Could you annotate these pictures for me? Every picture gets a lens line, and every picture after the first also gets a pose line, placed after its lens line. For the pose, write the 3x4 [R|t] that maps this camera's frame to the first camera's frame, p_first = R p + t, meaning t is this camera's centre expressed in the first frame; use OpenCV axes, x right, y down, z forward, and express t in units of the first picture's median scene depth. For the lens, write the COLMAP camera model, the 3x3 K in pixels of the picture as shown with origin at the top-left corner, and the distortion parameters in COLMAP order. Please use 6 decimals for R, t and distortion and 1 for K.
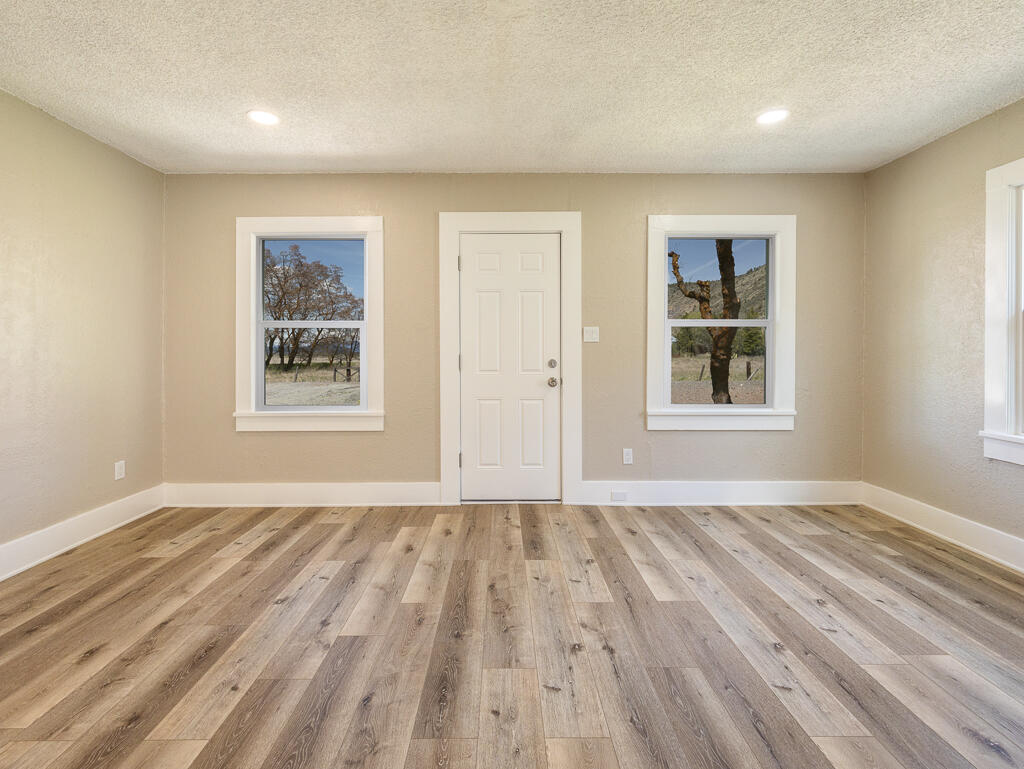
lens RADIAL K [[474.1, 0, 511.3], [0, 474.1, 374.1], [0, 0, 1]] dist [0.002357, -0.001007]
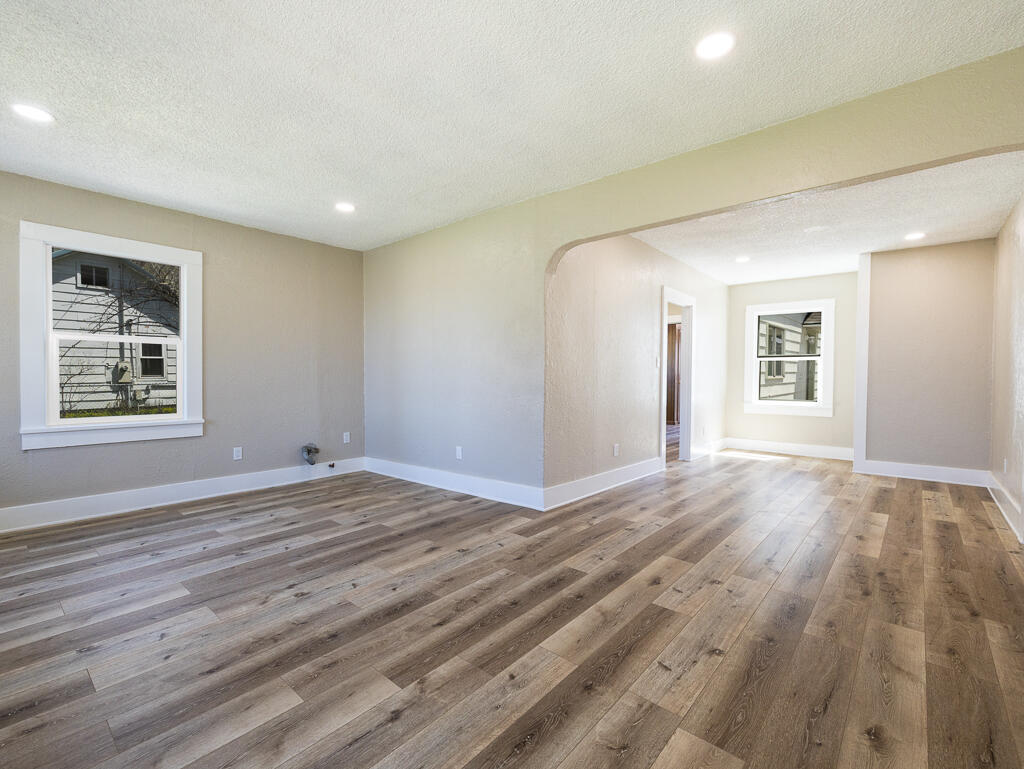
lens RADIAL K [[474.1, 0, 511.3], [0, 474.1, 374.1], [0, 0, 1]] dist [0.002357, -0.001007]
pose [[-0.749942, -0.002809, 0.661498, -1.125461], [0.027529, 0.998992, 0.035453, -0.043667], [-0.660931, 0.044798, -0.749109, 1.551473]]
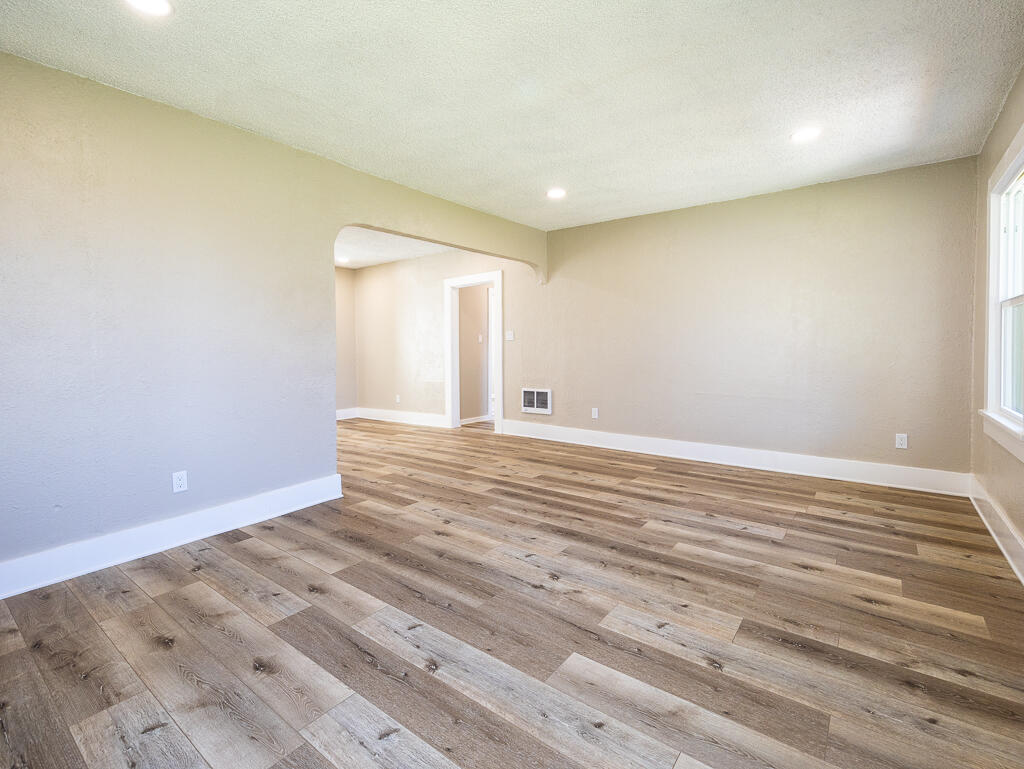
lens RADIAL K [[466.8, 0, 511.5], [0, 466.8, 361.1], [0, 0, 1]] dist [0.001089, 0.000400]
pose [[-0.614103, 0.025528, -0.788813, 1.148010], [-0.027490, 0.998178, 0.053705, -0.045090], [0.788747, 0.054665, -0.612283, 1.622121]]
